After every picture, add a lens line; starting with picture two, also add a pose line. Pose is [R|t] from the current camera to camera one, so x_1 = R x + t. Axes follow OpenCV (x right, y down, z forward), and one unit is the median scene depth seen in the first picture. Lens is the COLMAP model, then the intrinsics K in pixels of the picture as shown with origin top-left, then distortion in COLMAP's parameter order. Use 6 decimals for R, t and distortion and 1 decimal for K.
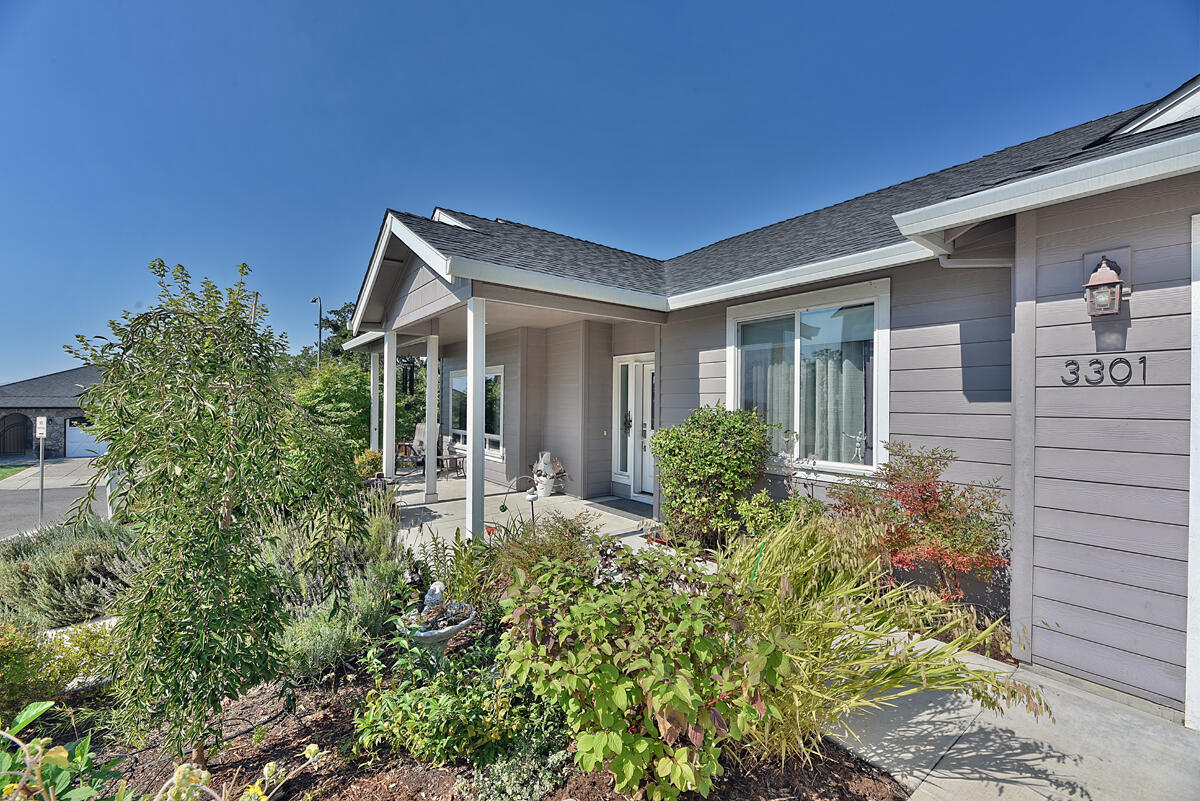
lens RADIAL K [[484.5, 0, 600.0], [0, 484.5, 400.5], [0, 0, 1]] dist [-0.007202, -0.000136]
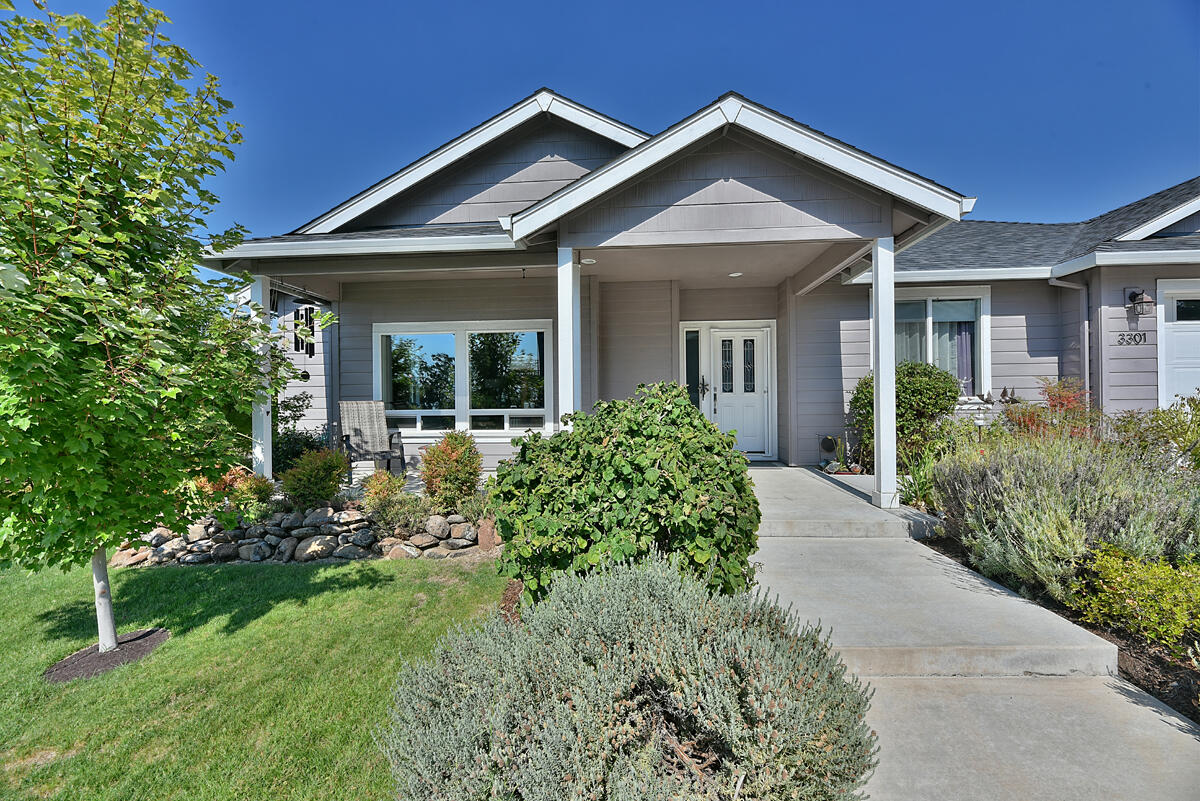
lens RADIAL K [[484.5, 0, 600.0], [0, 484.5, 400.5], [0, 0, 1]] dist [-0.007202, -0.000136]
pose [[0.659558, -0.010487, 0.751580, -0.960414], [0.015463, 0.999880, 0.000382, 0.078959], [-0.751494, 0.011370, 0.659642, 0.545498]]
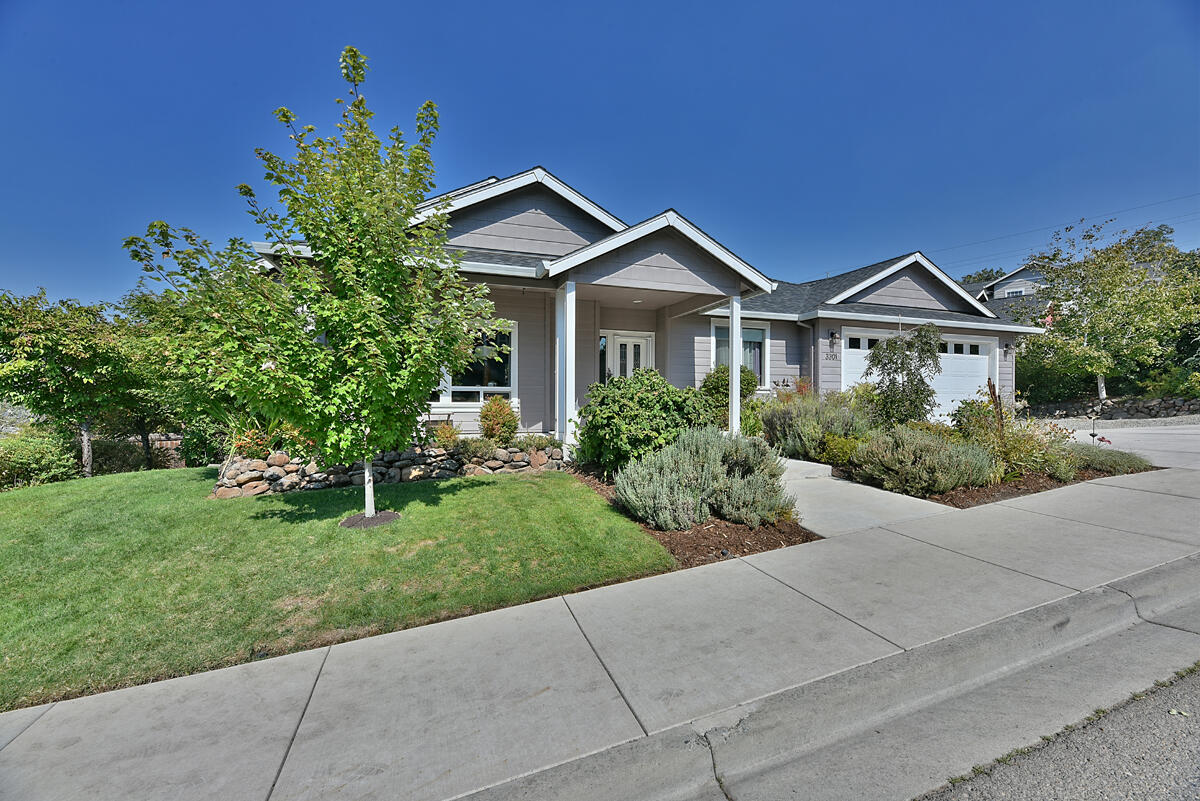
lens RADIAL K [[484.5, 0, 600.0], [0, 484.5, 400.5], [0, 0, 1]] dist [-0.007202, -0.000136]
pose [[0.311232, -0.006744, 0.950310, -1.521234], [-0.001801, 0.999969, 0.007686, 0.123388], [-0.950332, -0.004104, 0.311211, 0.634204]]
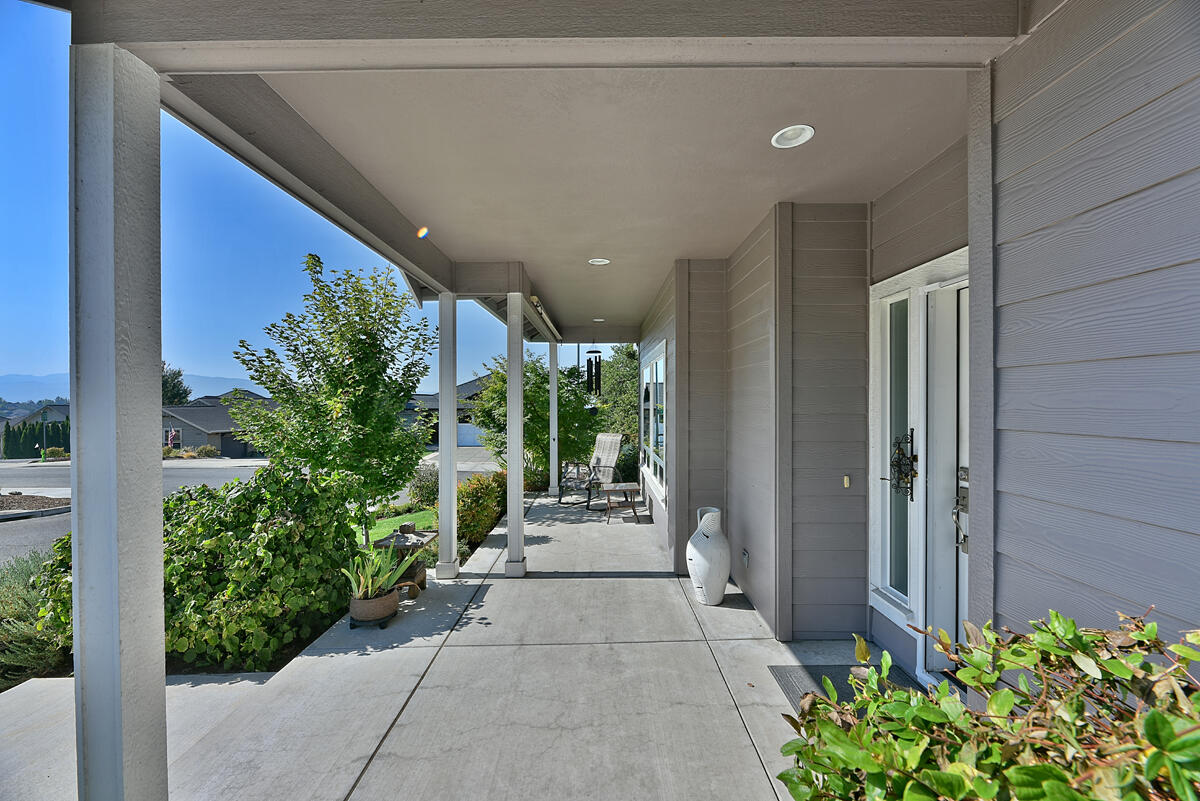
lens RADIAL K [[484.5, 0, 600.0], [0, 484.5, 400.5], [0, 0, 1]] dist [-0.007202, -0.000136]
pose [[0.798922, -0.010746, -0.601339, 0.101823], [0.011752, 0.999928, -0.002256, -0.001180], [0.601320, -0.005265, 0.798991, 0.649257]]
